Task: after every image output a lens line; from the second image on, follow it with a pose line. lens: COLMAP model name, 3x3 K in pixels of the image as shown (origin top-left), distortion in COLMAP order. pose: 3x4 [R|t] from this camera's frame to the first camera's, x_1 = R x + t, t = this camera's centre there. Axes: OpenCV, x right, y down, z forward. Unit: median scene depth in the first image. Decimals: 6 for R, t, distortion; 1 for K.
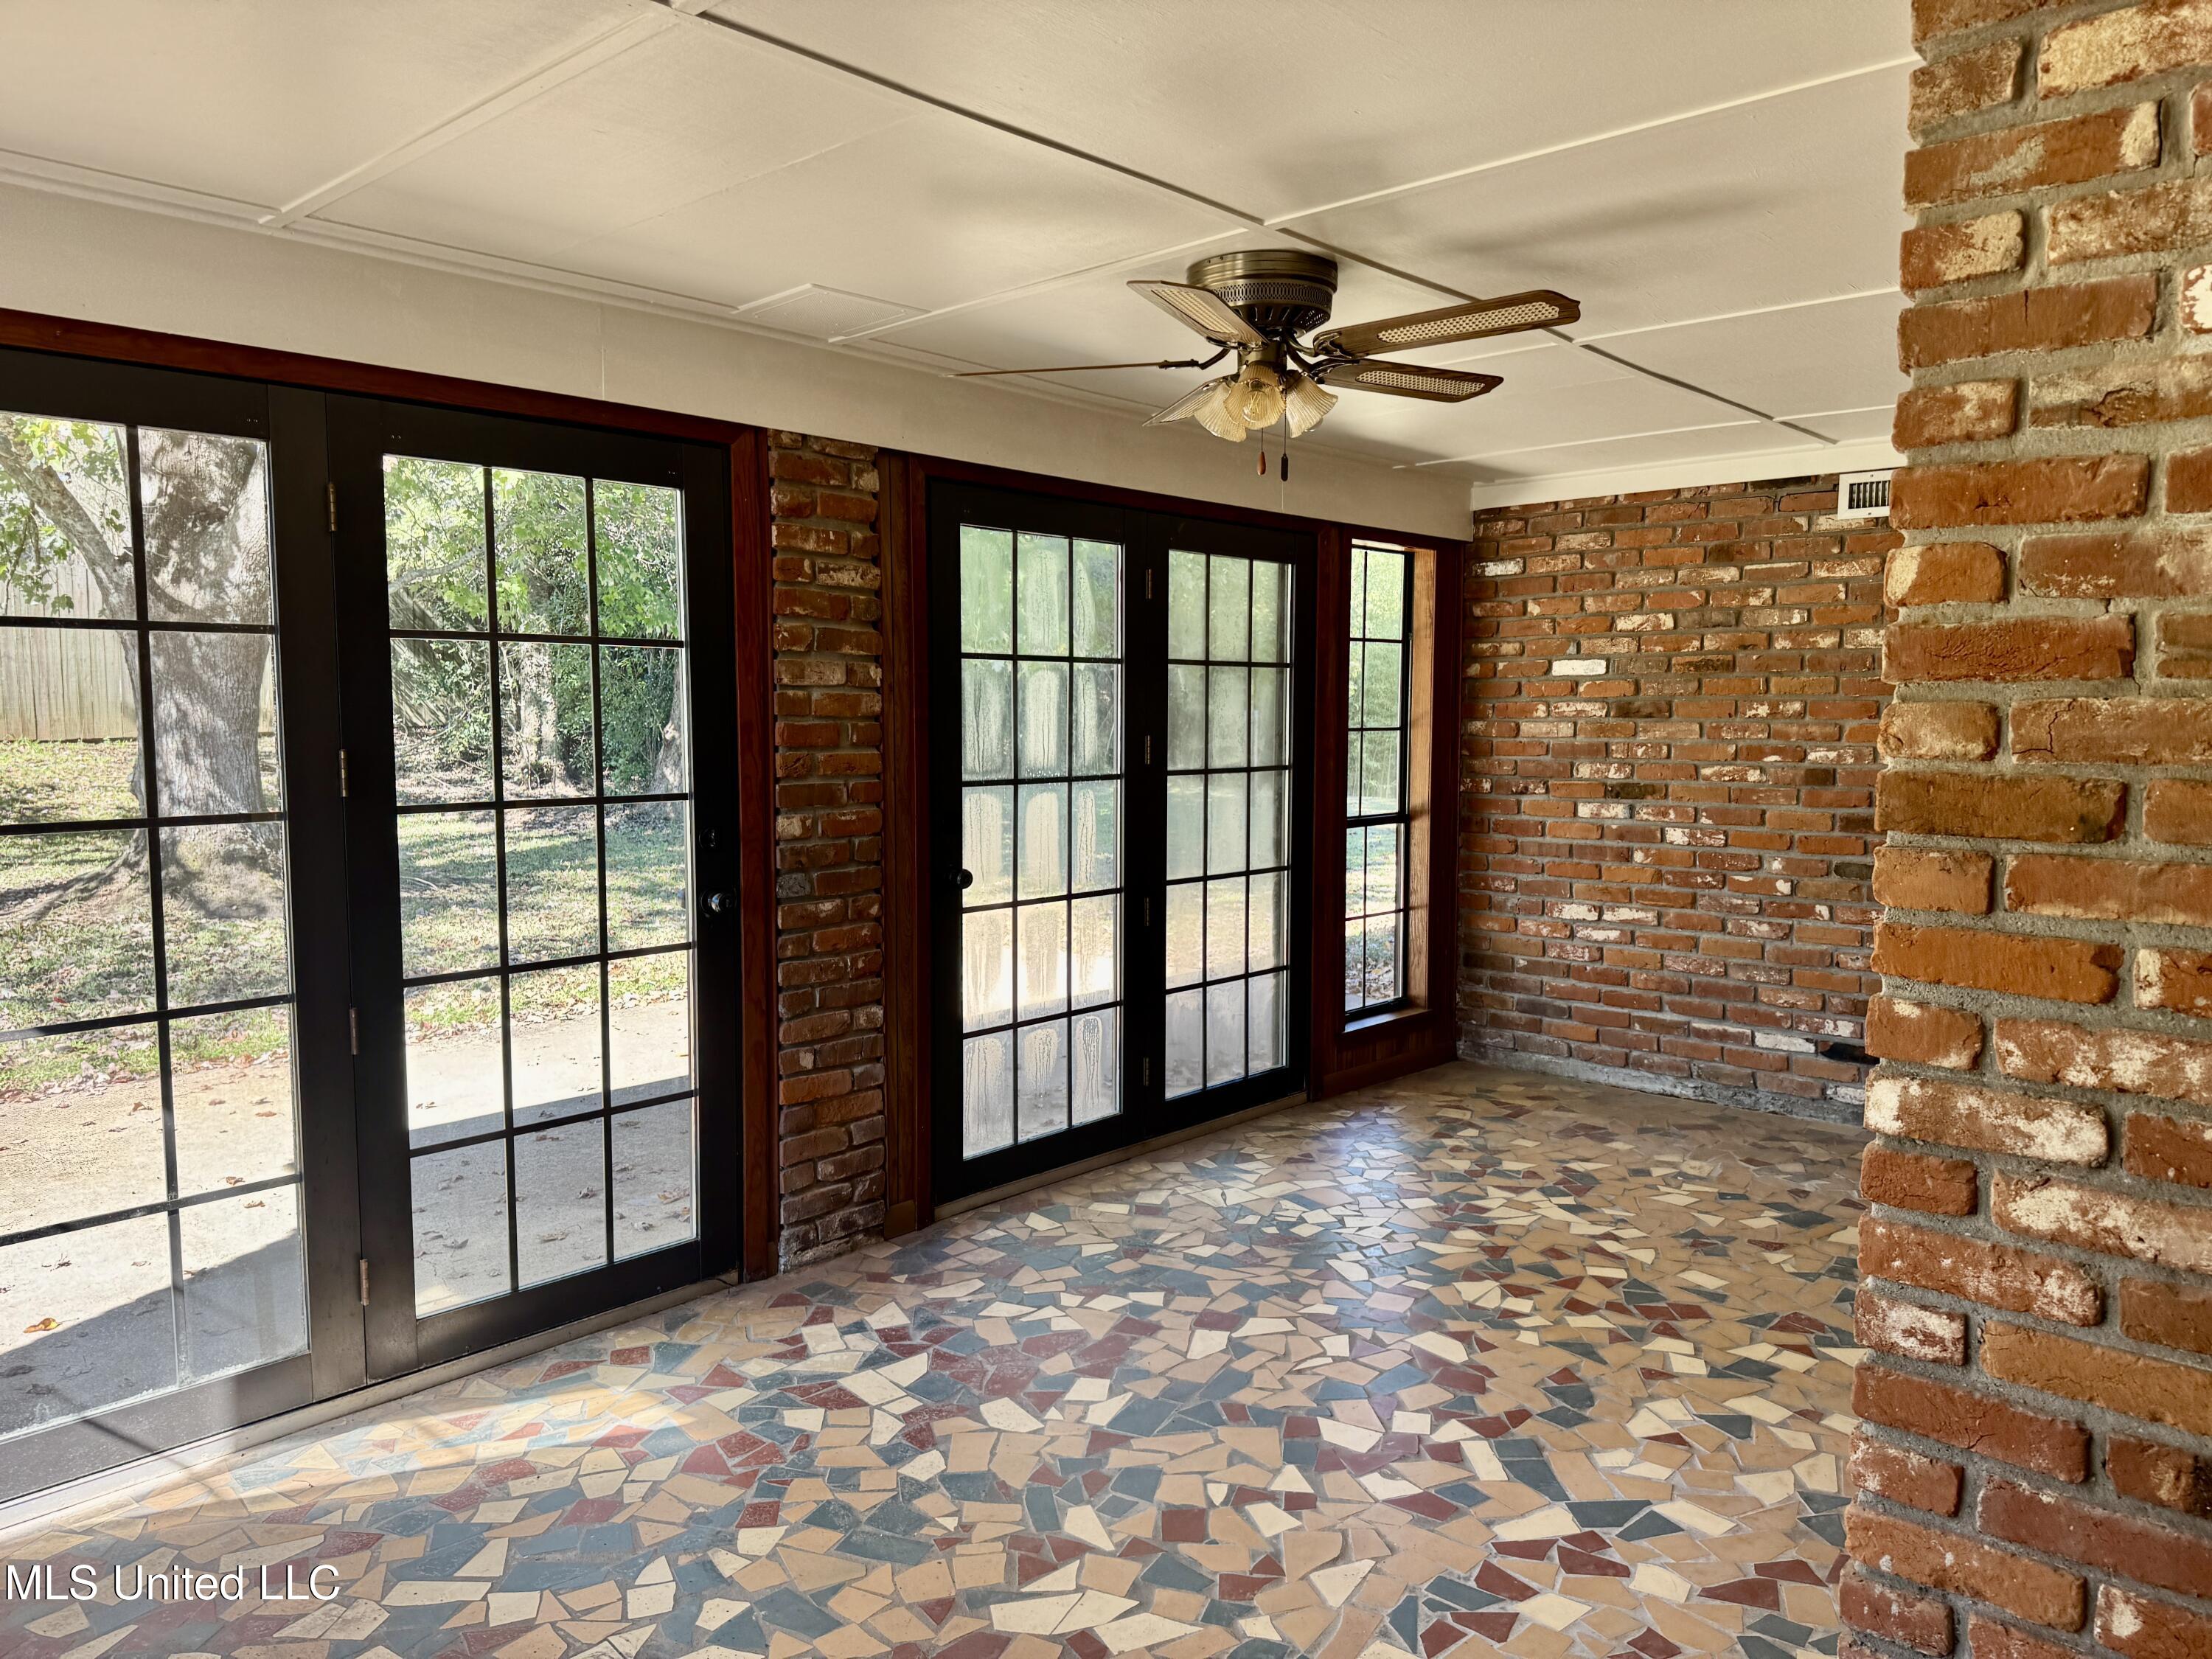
lens RADIAL K [[1573.1, 0, 1109.9], [0, 1573.1, 835.6], [0, 0, 1]] dist [0.026380, 0.002069]
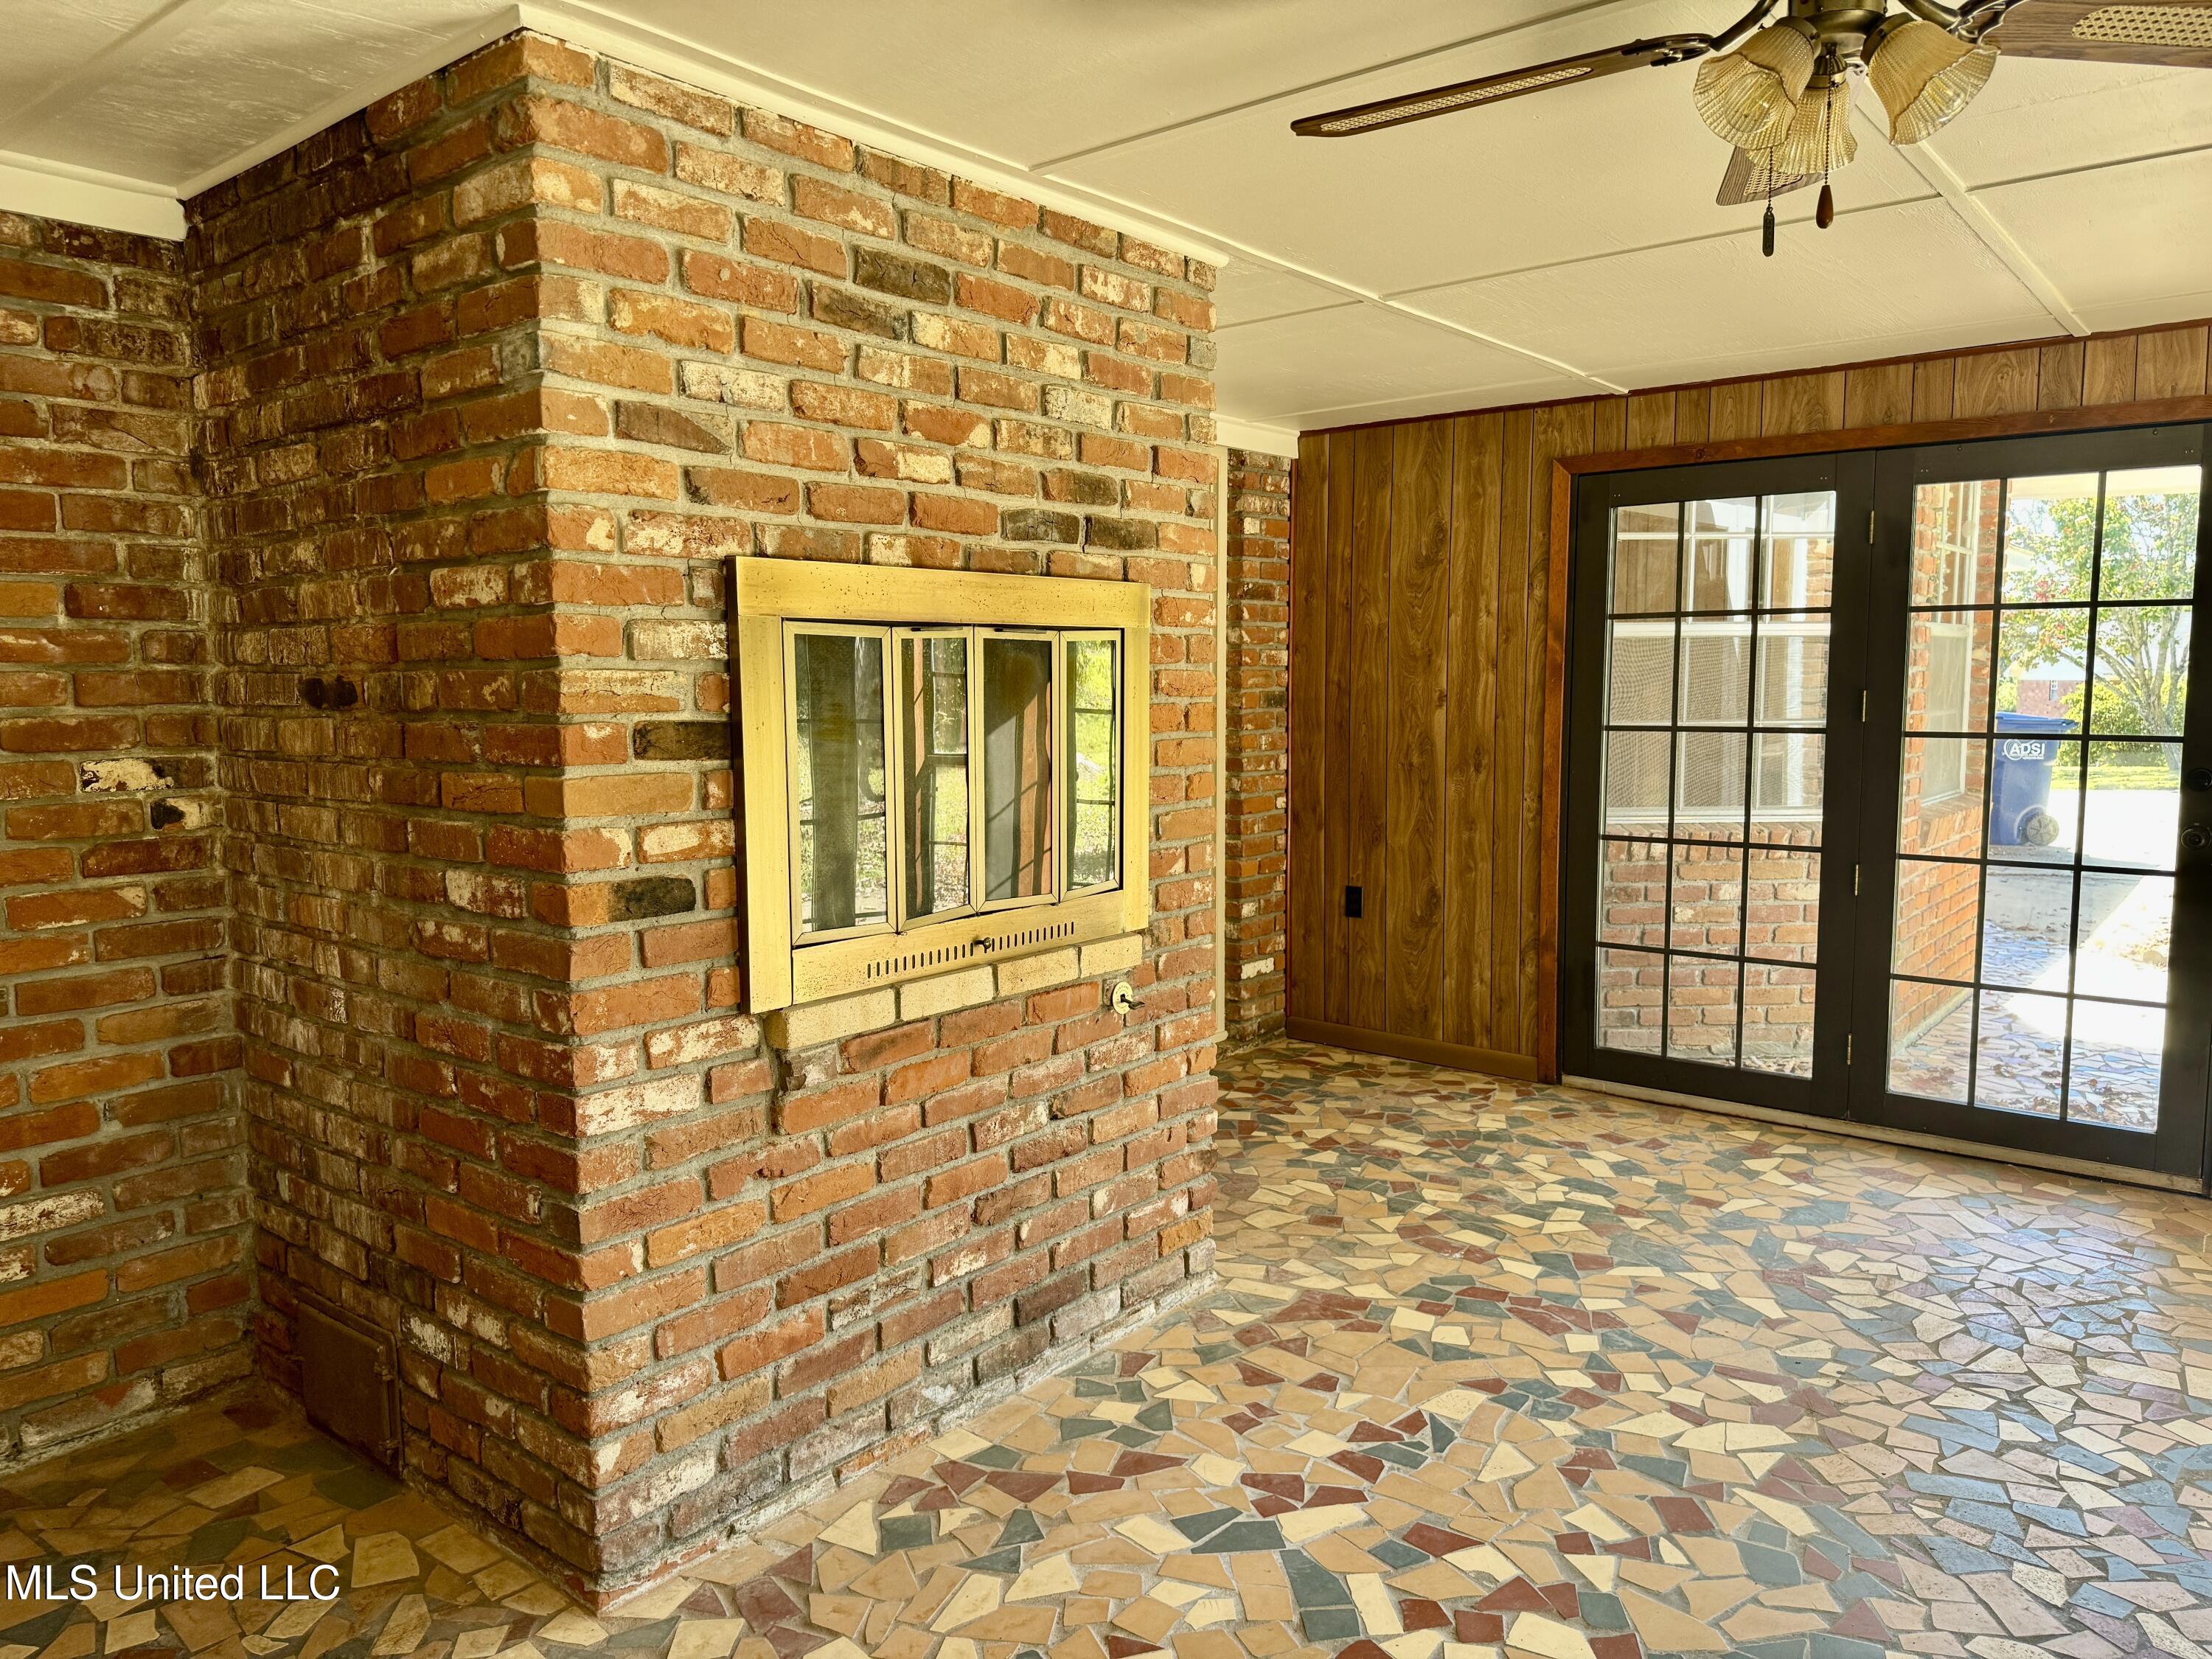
lens RADIAL K [[1556.9, 0, 1098.4], [0, 1556.9, 836.8], [0, 0, 1]] dist [0.201355, -0.358842]
pose [[-0.998713, 0.005051, -0.050462, 0.460100], [-0.004249, 0.983196, 0.182505, -0.151419], [0.050536, 0.182484, -0.981909, 1.905768]]
